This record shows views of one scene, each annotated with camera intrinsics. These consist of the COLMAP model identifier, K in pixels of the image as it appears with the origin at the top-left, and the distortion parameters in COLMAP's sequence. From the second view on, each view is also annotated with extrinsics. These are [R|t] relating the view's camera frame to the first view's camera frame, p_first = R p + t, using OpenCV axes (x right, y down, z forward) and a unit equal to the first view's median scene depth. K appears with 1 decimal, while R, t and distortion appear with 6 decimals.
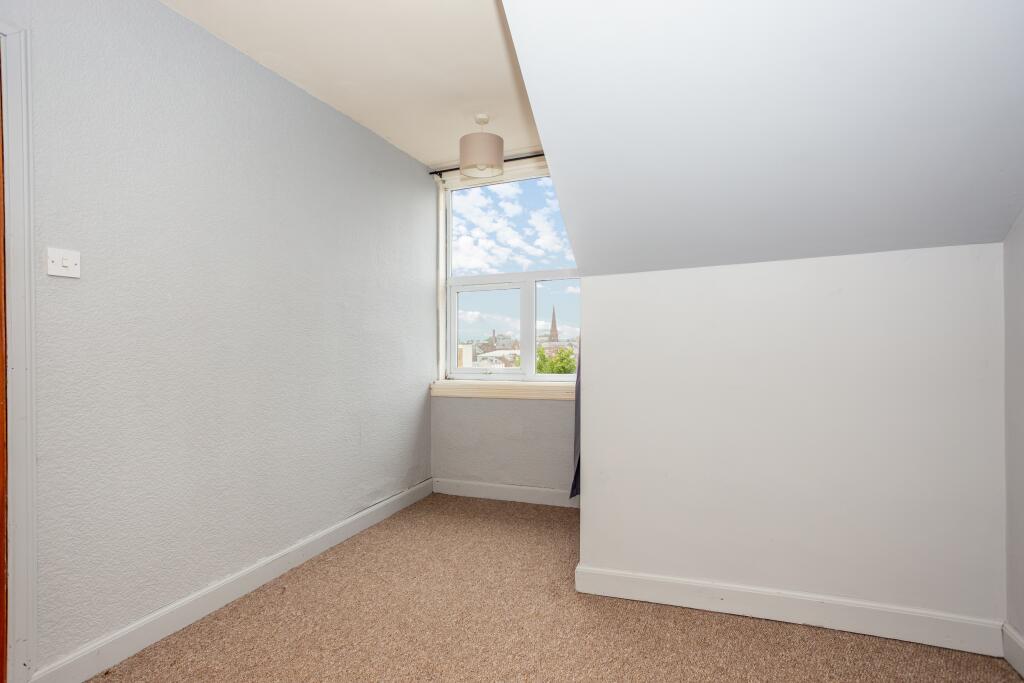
lens RADIAL K [[493.0, 0, 513.3], [0, 493.0, 342.5], [0, 0, 1]] dist [-0.025286, 0.013834]
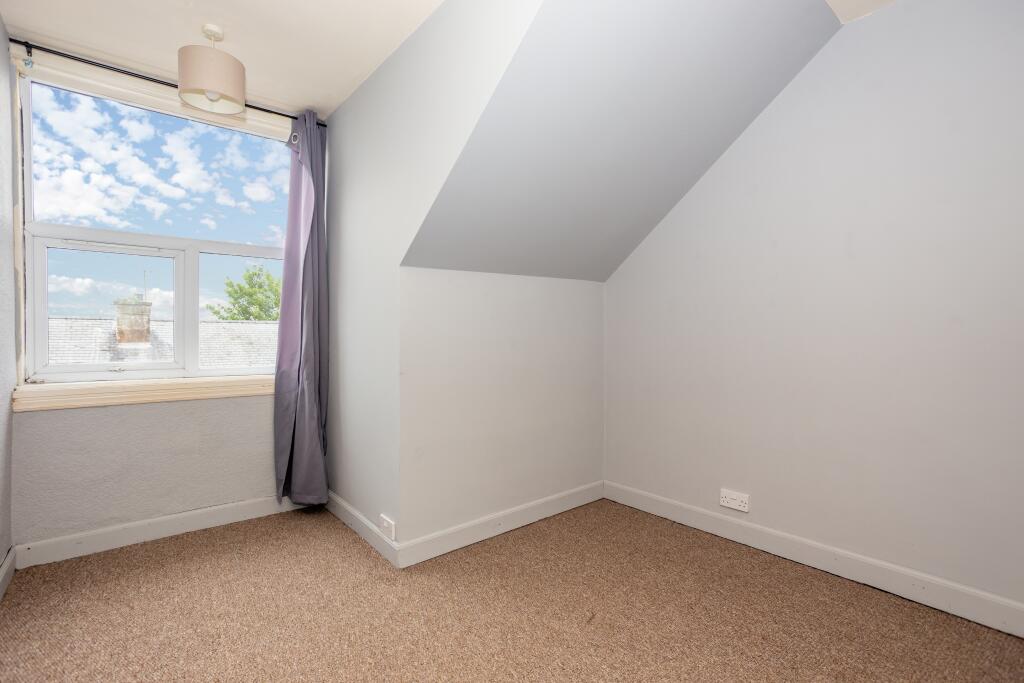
lens RADIAL K [[493.0, 0, 515.0], [0, 493.0, 342.4], [0, 0, 1]] dist [-0.025286, 0.013834]
pose [[0.493279, -0.005413, 0.869854, -0.400455], [-0.014684, 0.999786, 0.014548, 0.004527], [-0.869747, -0.019950, 0.493094, 0.173488]]
